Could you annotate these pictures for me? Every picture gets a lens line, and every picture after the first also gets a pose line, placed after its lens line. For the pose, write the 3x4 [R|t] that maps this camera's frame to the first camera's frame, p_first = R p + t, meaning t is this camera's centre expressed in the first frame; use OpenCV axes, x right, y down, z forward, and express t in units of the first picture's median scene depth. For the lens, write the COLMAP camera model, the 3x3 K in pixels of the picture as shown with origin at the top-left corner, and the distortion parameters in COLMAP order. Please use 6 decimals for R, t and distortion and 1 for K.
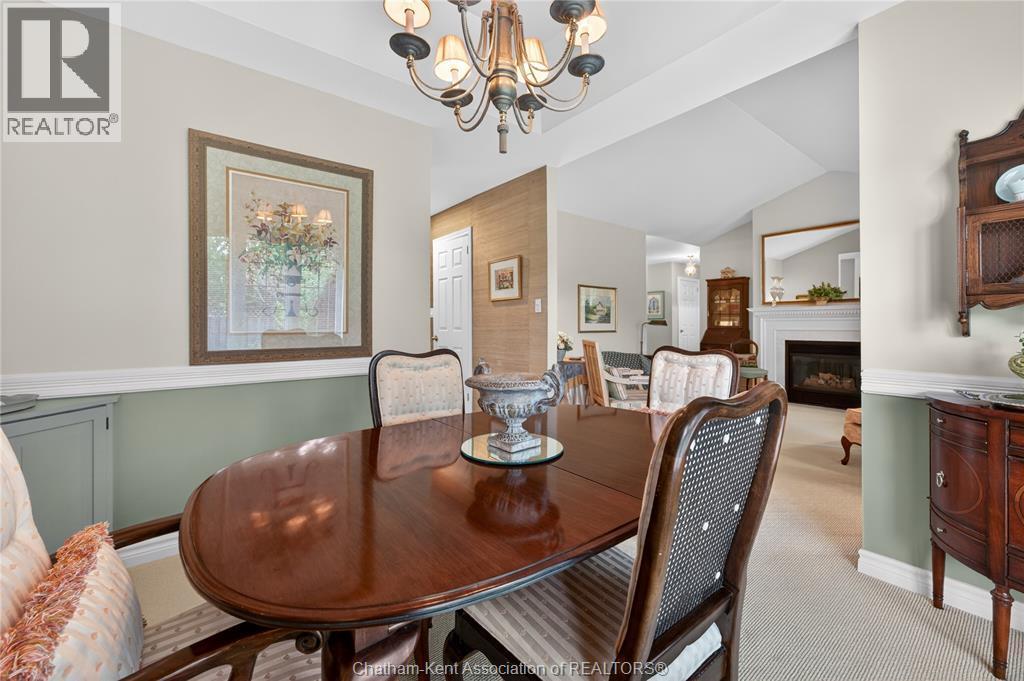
lens RADIAL K [[400.8, 0, 512.1], [0, 400.8, 322.3], [0, 0, 1]] dist [-0.000412, 0.000205]
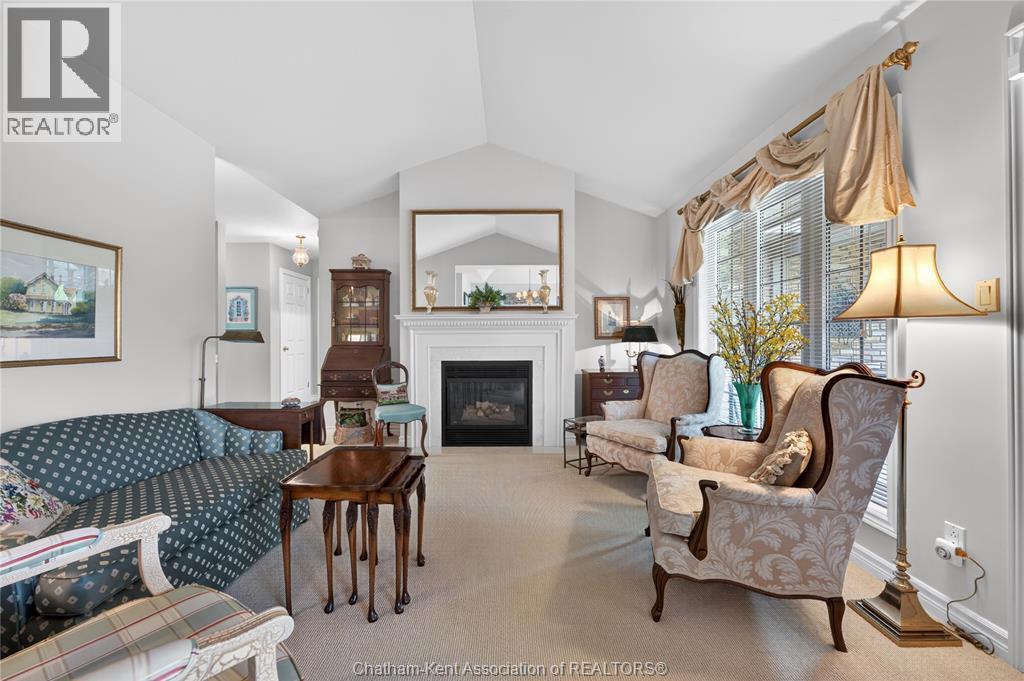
lens RADIAL K [[412.0, 0, 511.4], [0, 412.0, 334.9], [0, 0, 1]] dist [0.007896, 0.000454]
pose [[0.610503, 0.004210, 0.792003, 0.164124], [0.000280, 0.999985, -0.005532, 0.002002], [-0.792014, 0.003599, 0.610493, 0.428985]]
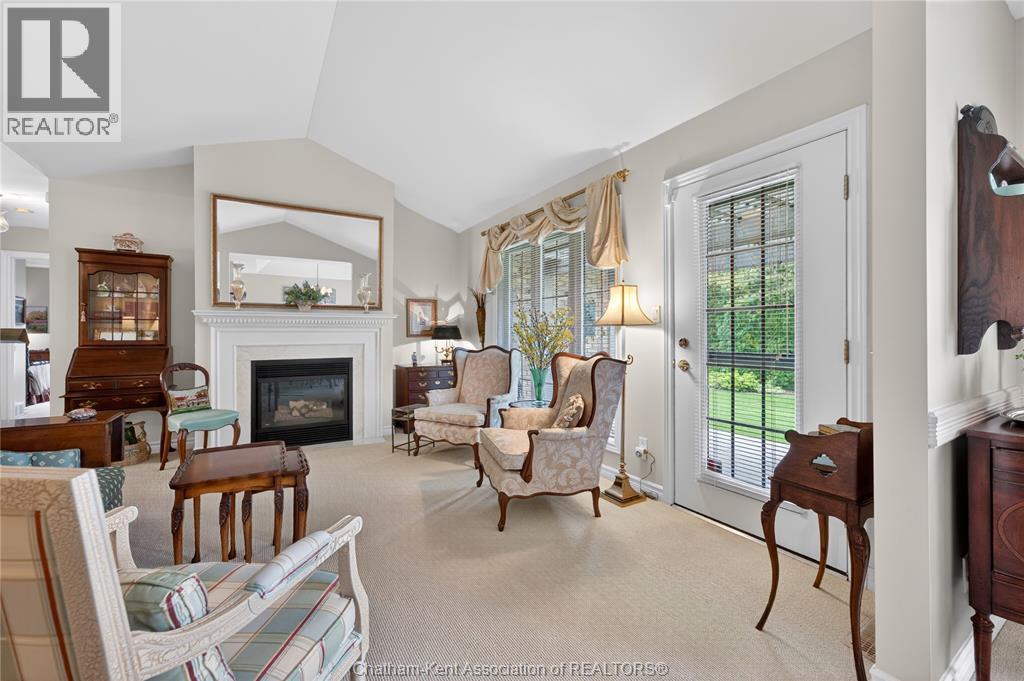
lens RADIAL K [[410.6, 0, 512.4], [0, 410.6, 332.2], [0, 0, 1]] dist [0.002477, 0.000624]
pose [[0.123979, 0.005751, 0.992268, 0.050428], [-0.001776, 0.999983, -0.005573, -0.000154], [-0.992283, -0.001072, 0.123987, 0.460165]]
